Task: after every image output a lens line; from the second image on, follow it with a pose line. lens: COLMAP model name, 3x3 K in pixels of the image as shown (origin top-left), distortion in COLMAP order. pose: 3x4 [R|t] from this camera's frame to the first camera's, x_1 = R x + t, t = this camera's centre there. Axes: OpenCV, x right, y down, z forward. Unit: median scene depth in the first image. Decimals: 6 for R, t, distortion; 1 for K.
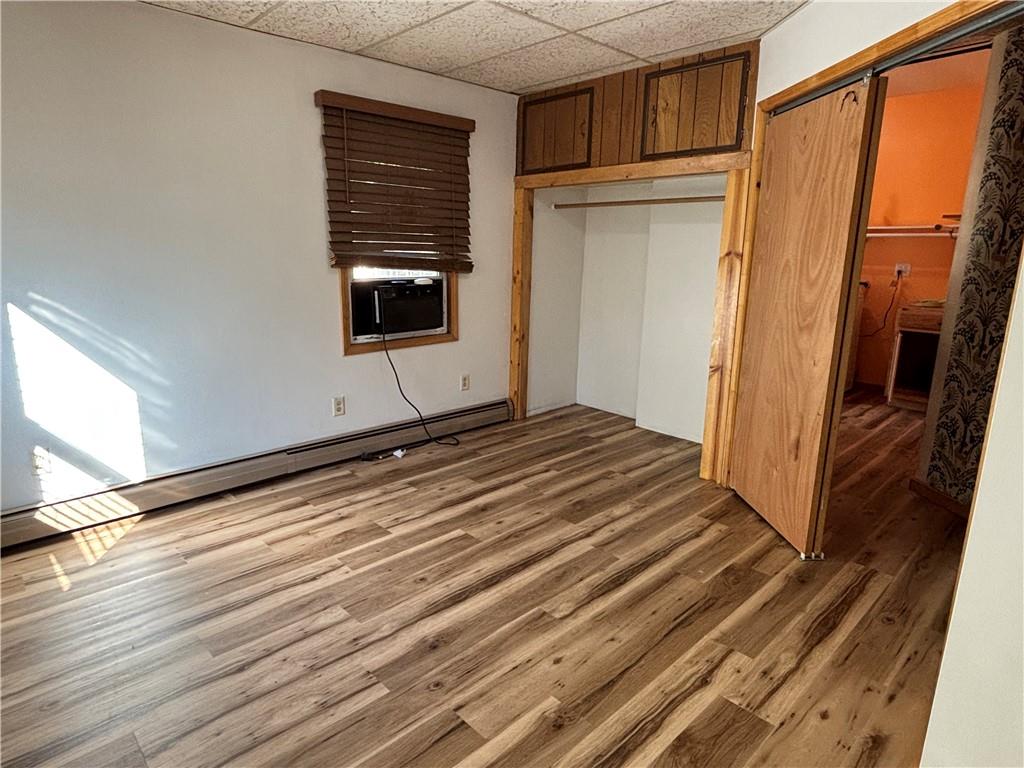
lens RADIAL K [[601.8, 0, 511.9], [0, 601.8, 386.1], [0, 0, 1]] dist [0.016095, -0.006118]
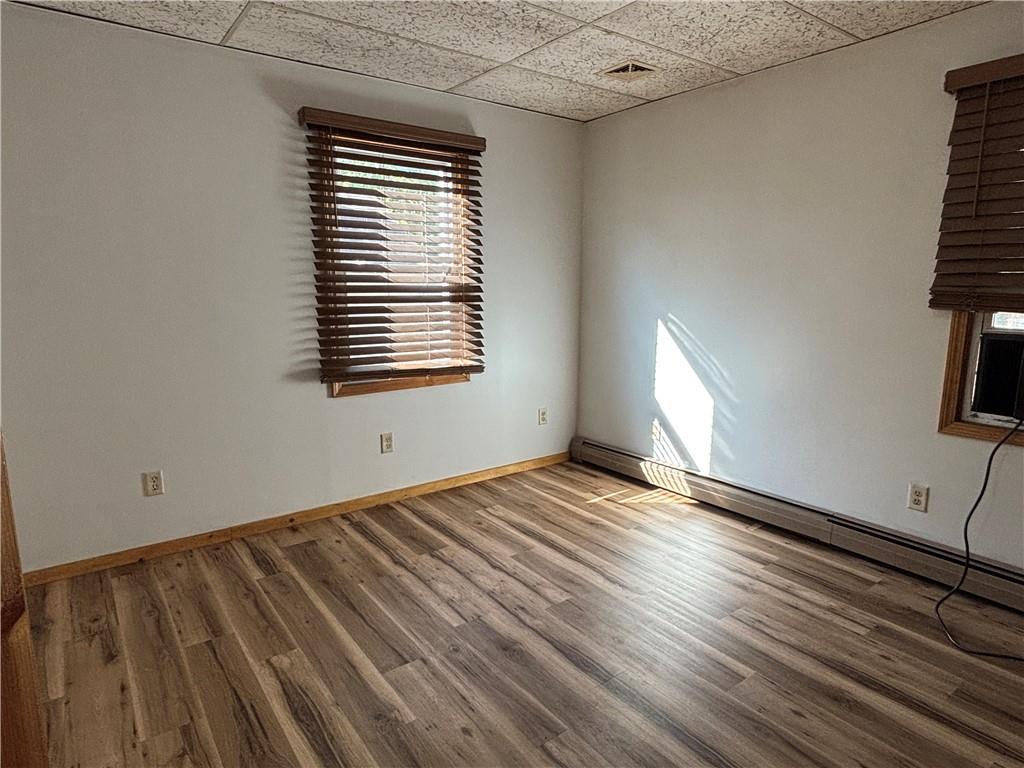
lens RADIAL K [[601.8, 0, 488.2], [0, 601.8, 370.9], [0, 0, 1]] dist [0.016095, -0.006118]
pose [[-0.143953, 0.137870, -0.979933, 0.596630], [-0.230258, 0.958401, 0.168666, -0.144837], [0.962423, 0.249918, -0.106219, 0.679474]]
